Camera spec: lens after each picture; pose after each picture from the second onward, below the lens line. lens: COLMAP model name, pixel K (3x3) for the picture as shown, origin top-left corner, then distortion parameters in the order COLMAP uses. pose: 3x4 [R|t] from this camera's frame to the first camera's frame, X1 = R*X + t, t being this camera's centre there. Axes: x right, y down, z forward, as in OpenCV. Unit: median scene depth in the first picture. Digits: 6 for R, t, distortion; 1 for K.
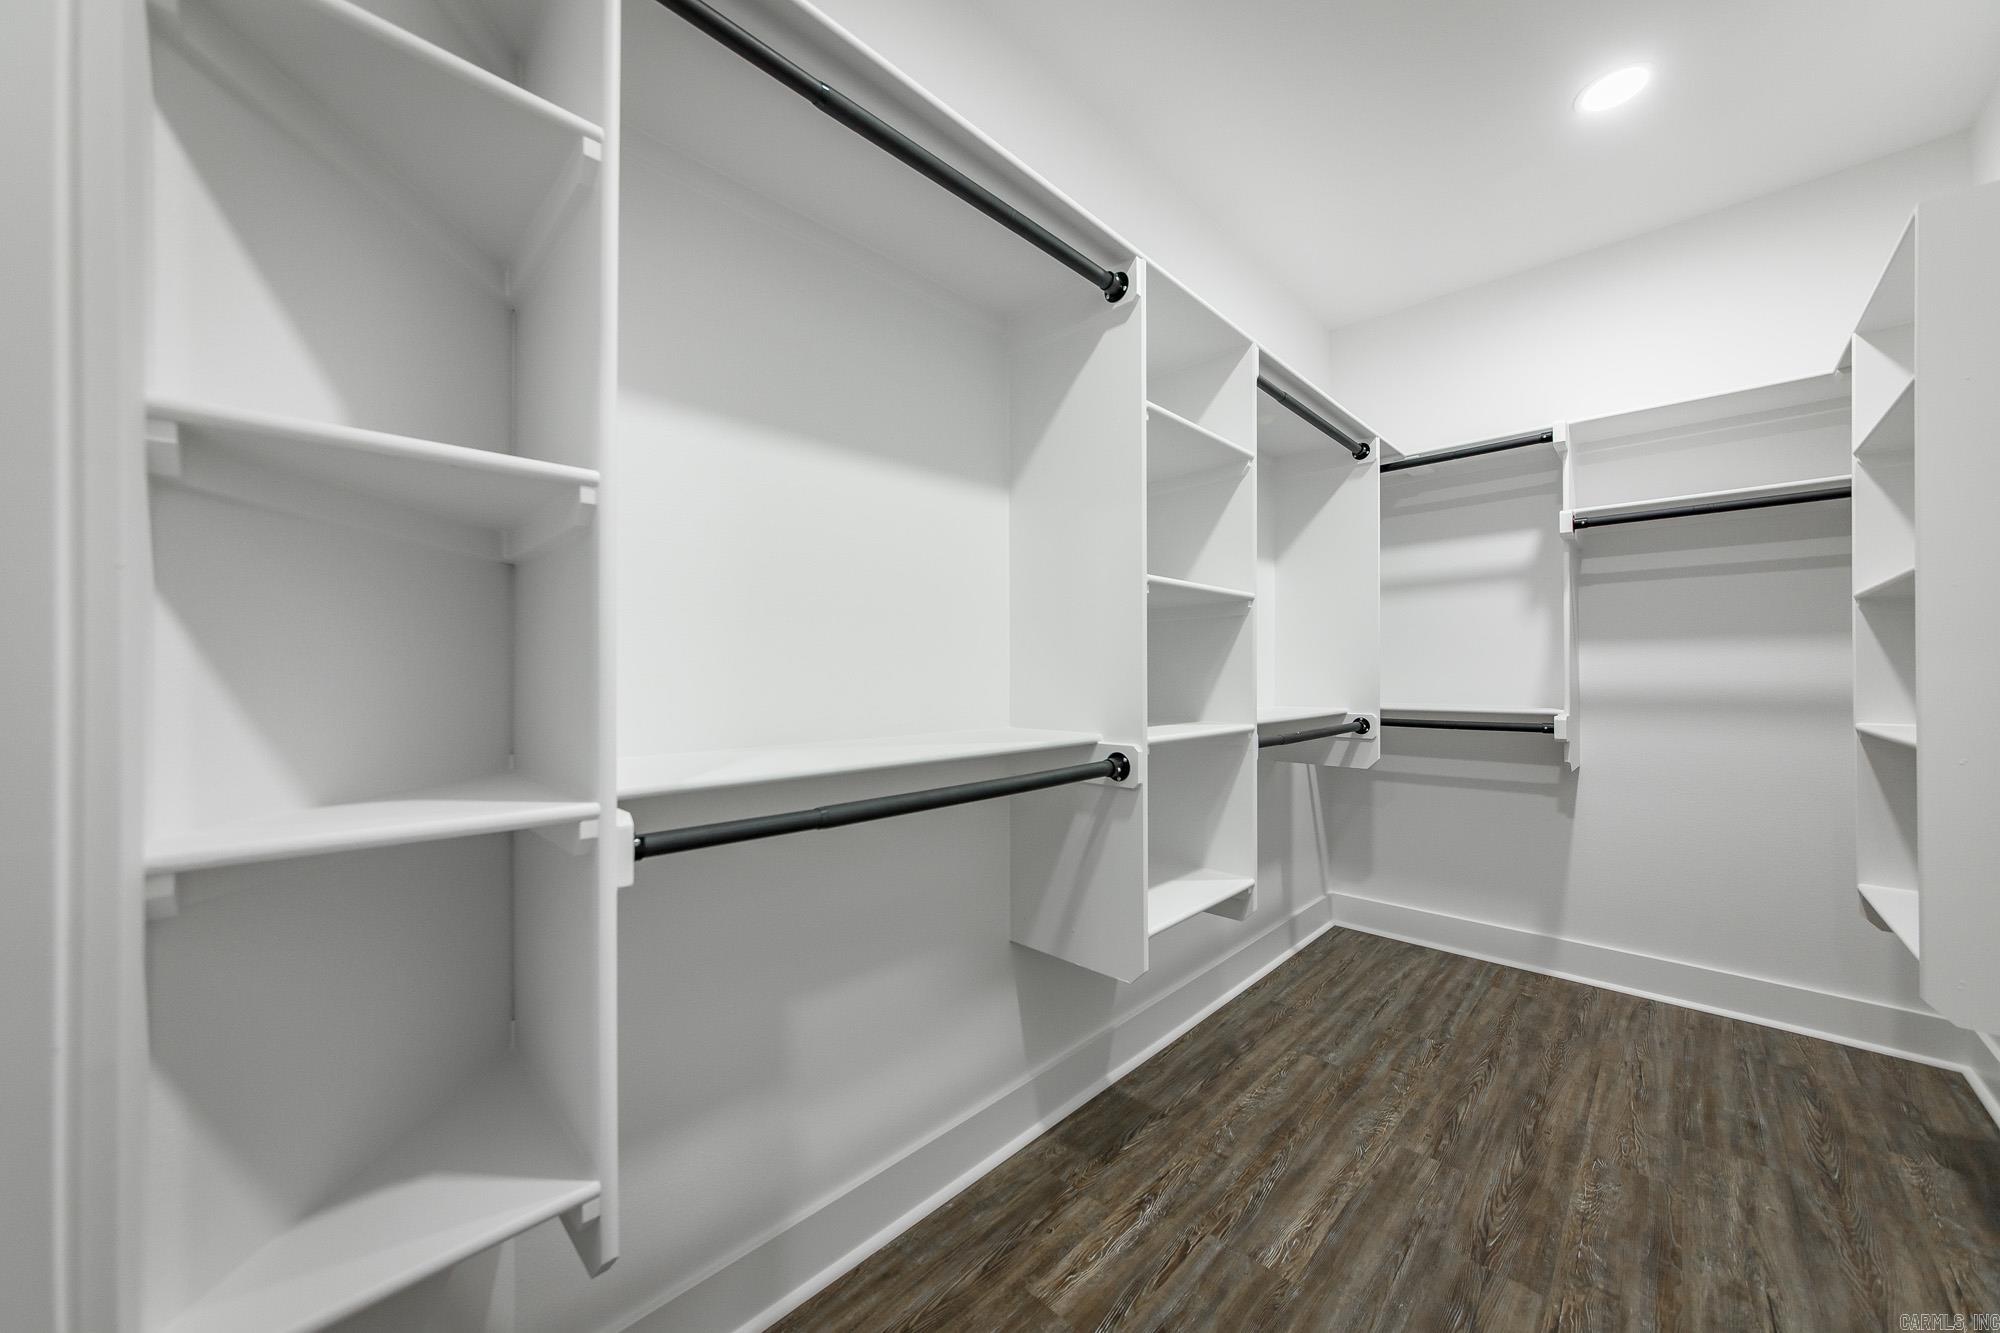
lens RADIAL K [[727.0, 0, 995.4], [0, 727.0, 671.4], [0, 0, 1]] dist [-0.010280, 0.002675]
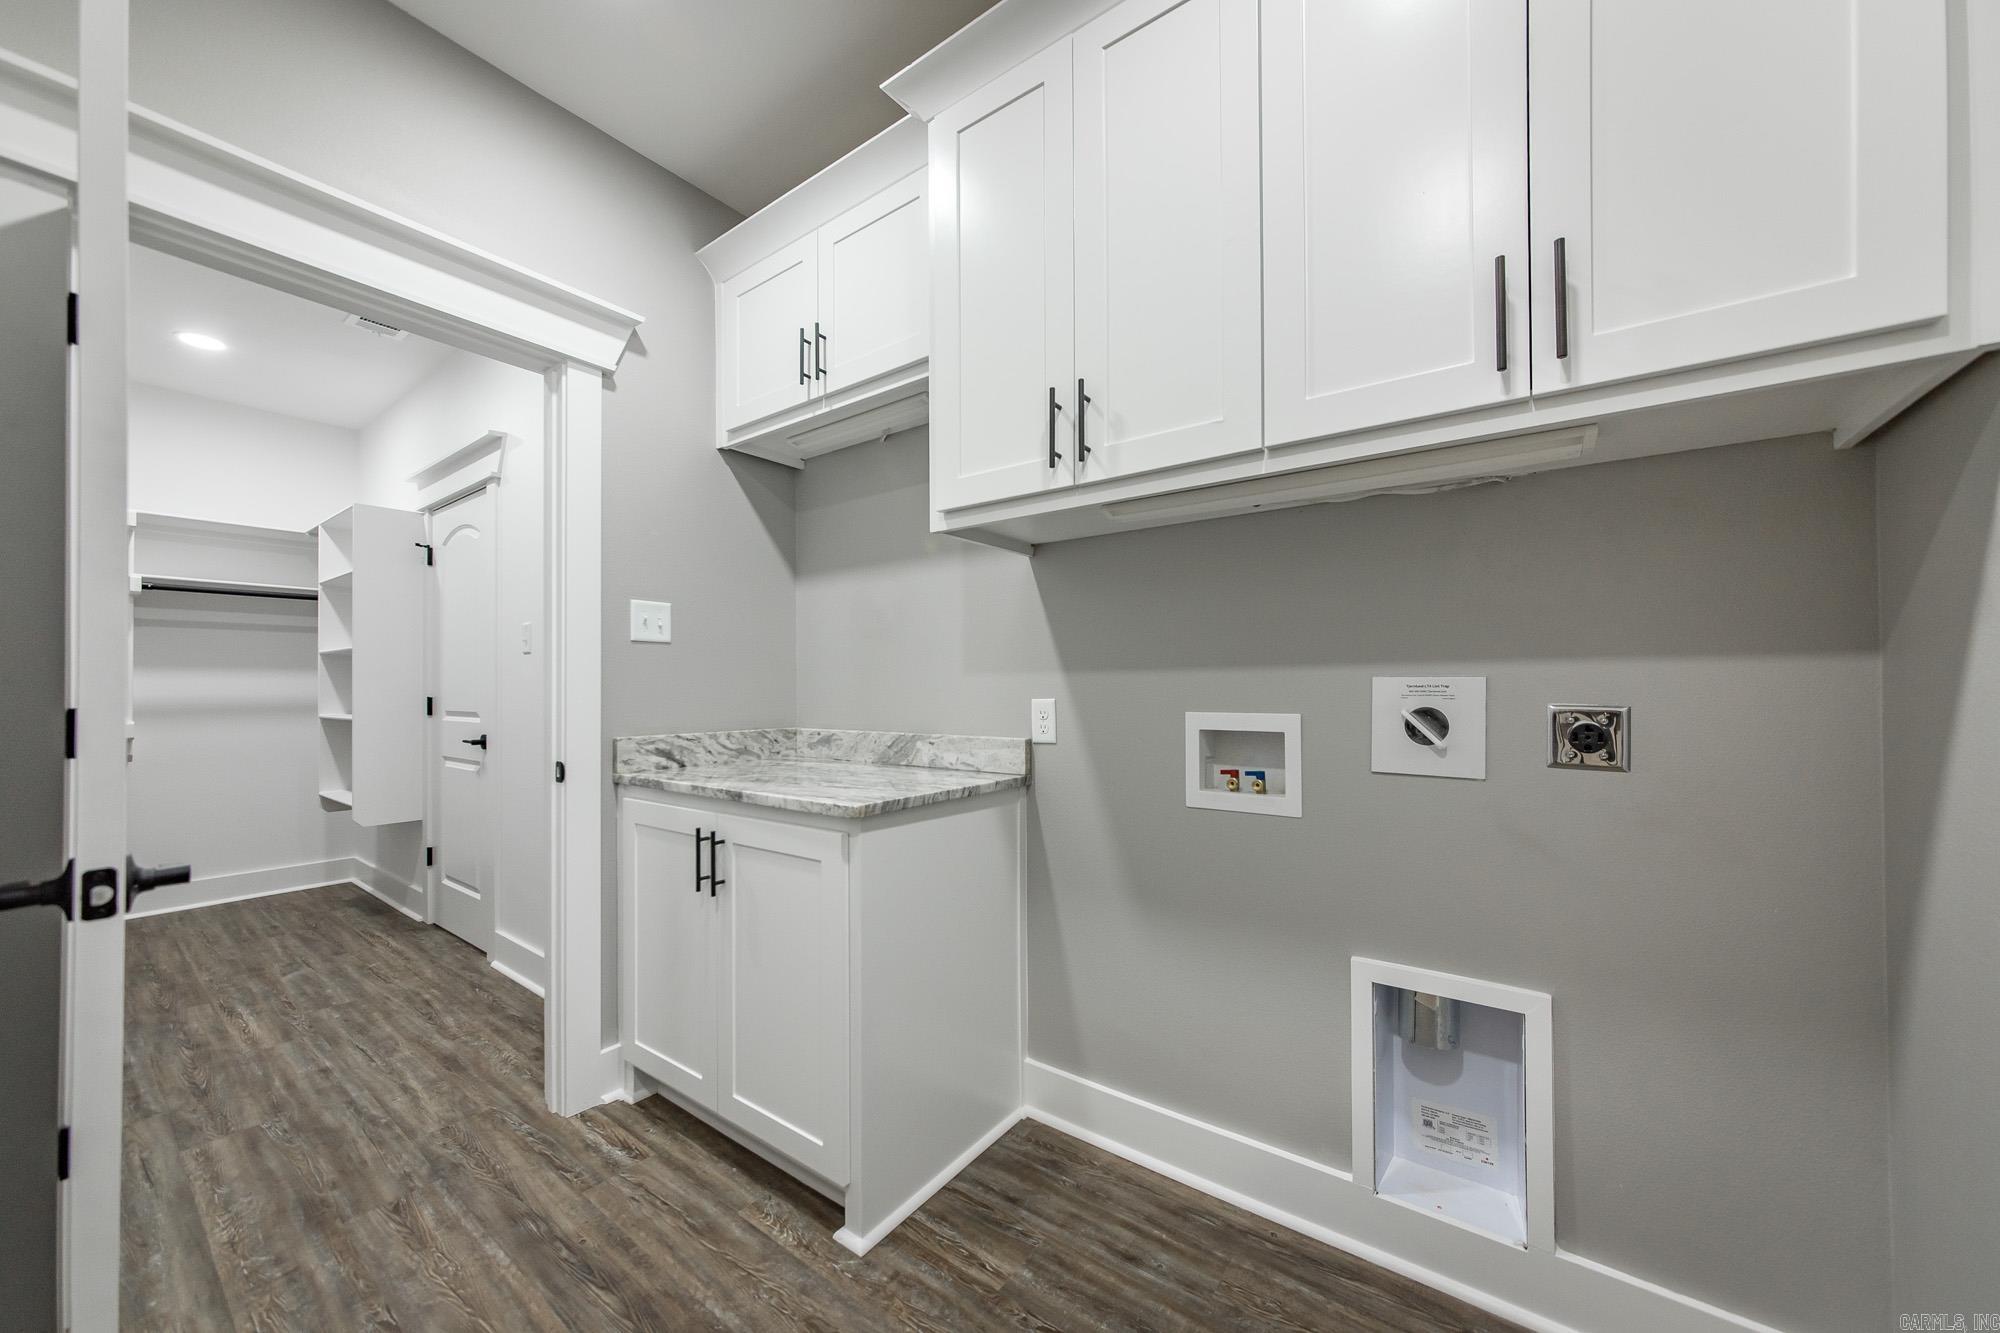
lens RADIAL K [[727.0, 0, 993.8], [0, 727.0, 666.8], [0, 0, 1]] dist [-0.010280, 0.002675]
pose [[-0.112386, 0.007023, 0.993640, -1.105594], [-0.007696, 0.999939, -0.007938, -0.063737], [-0.993635, -0.008539, -0.112325, -0.704276]]
